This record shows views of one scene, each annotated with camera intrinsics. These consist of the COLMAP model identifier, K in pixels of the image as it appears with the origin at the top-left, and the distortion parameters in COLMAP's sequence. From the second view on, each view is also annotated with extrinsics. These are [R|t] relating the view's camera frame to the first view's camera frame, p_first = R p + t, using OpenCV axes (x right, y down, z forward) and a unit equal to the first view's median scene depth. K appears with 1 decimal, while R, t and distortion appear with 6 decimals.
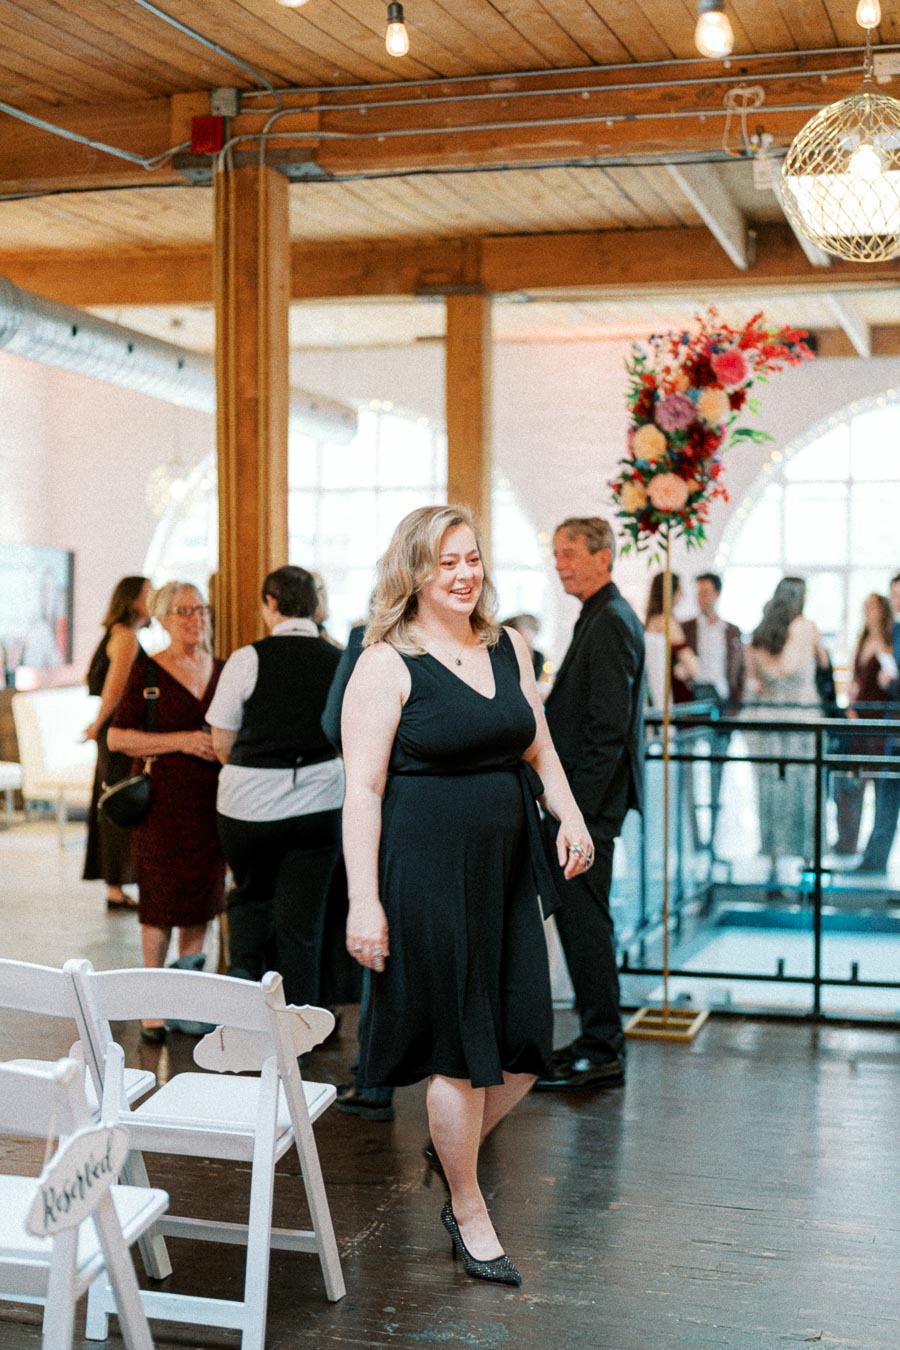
lens RADIAL K [[1898.3, 0, 448.8], [0, 1898.3, 674.2], [0, 0, 1]] dist [-0.017777, 0.000000]
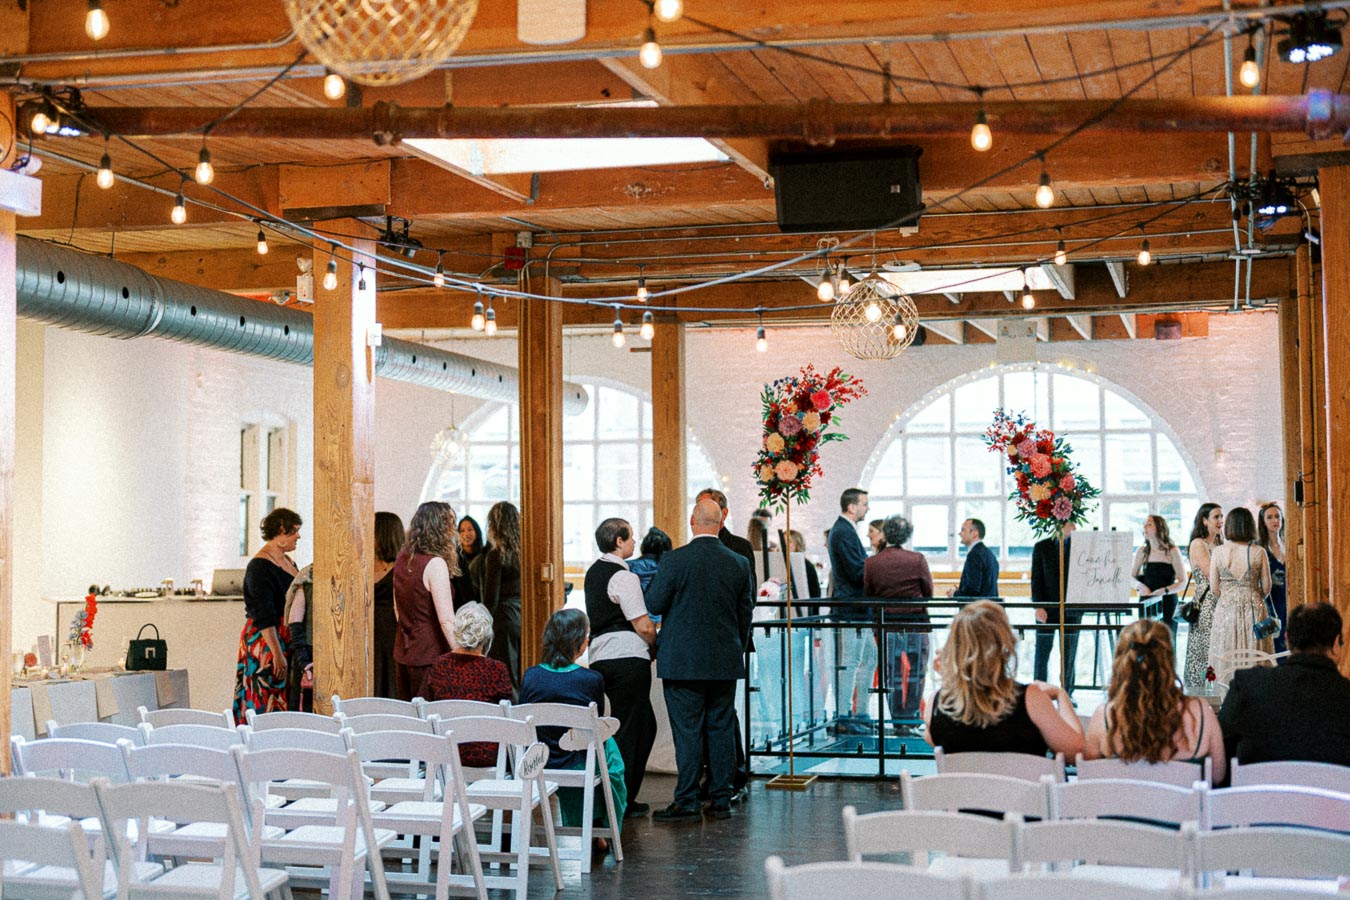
lens RADIAL K [[1898.3, 0, 672.9], [0, 1898.3, 445.8], [0, 0, 1]] dist [-0.017777, 0.000000]
pose [[0.999819, -0.009862, 0.016287, -0.016806], [0.011073, 0.997042, -0.076062, 0.012472], [-0.015489, 0.076229, 0.996970, -0.731142]]
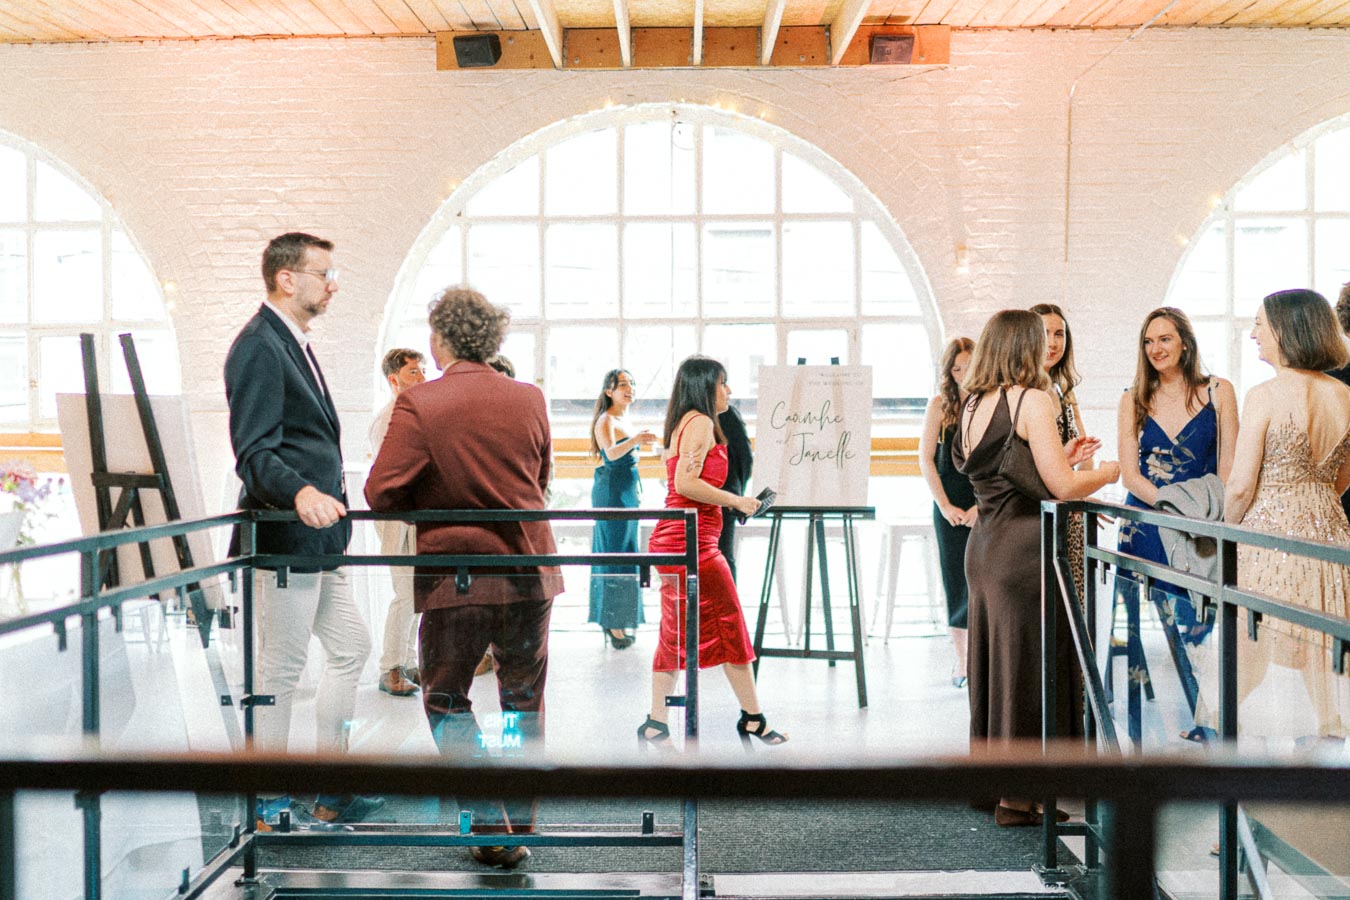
lens RADIAL K [[1320.8, 0, 675.2], [0, 1320.8, 445.1], [0, 0, 1]] dist [-0.017738, 0.000000]
pose [[0.966137, -0.015437, 0.257567, 0.262167], [0.016457, 0.999863, -0.001805, -0.002088], [-0.257504, 0.005982, 0.966259, 0.964089]]
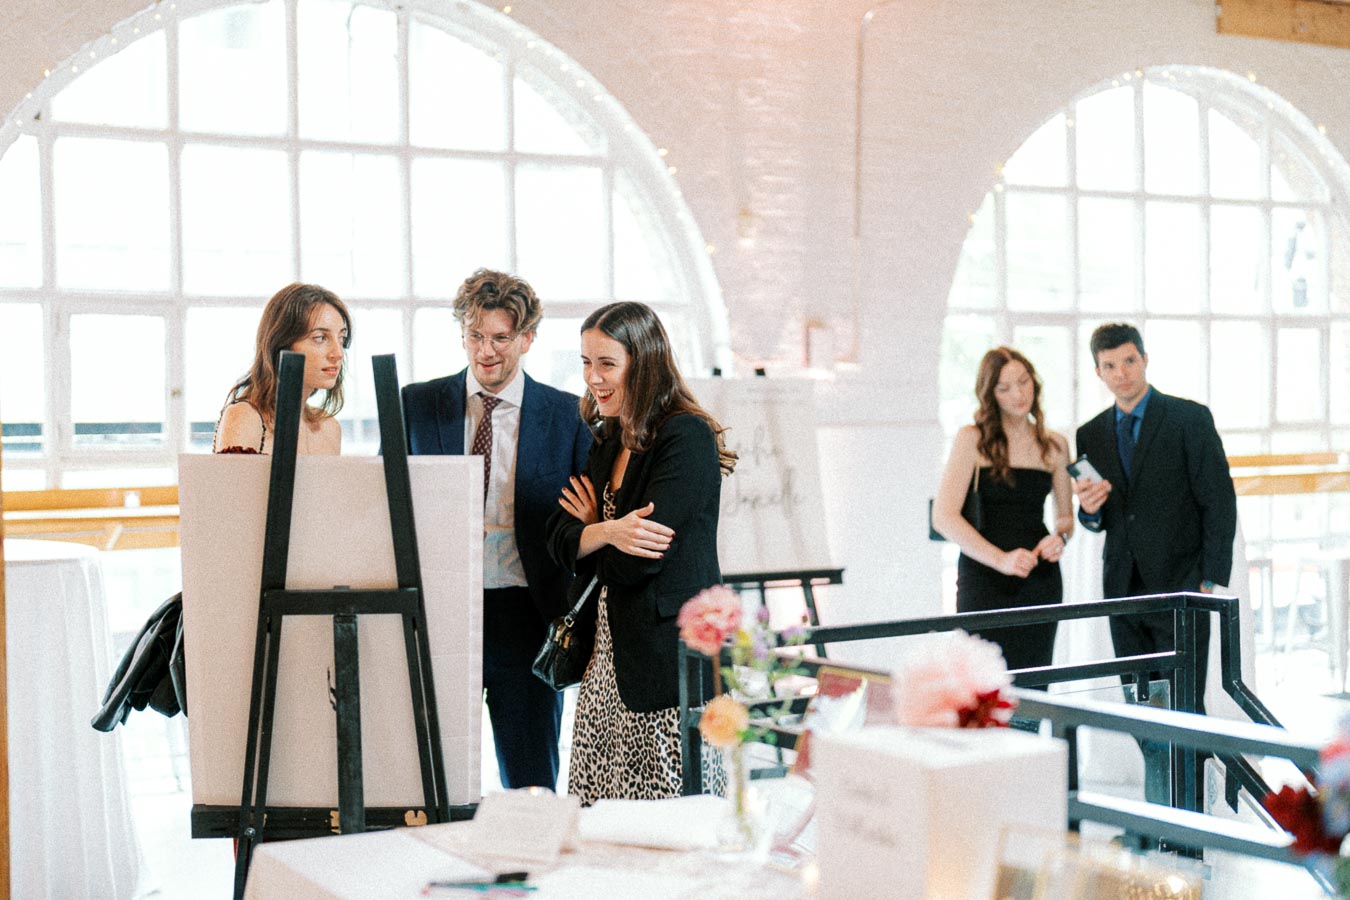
lens RADIAL K [[1898.3, 0, 676.0], [0, 1898.3, 448.9], [0, 0, 1]] dist [-0.017777, 0.000000]
pose [[0.667121, -0.034197, 0.744164, -0.199056], [0.034906, 0.999284, 0.014629, -0.041197], [-0.744131, 0.016216, 0.667837, 1.242432]]
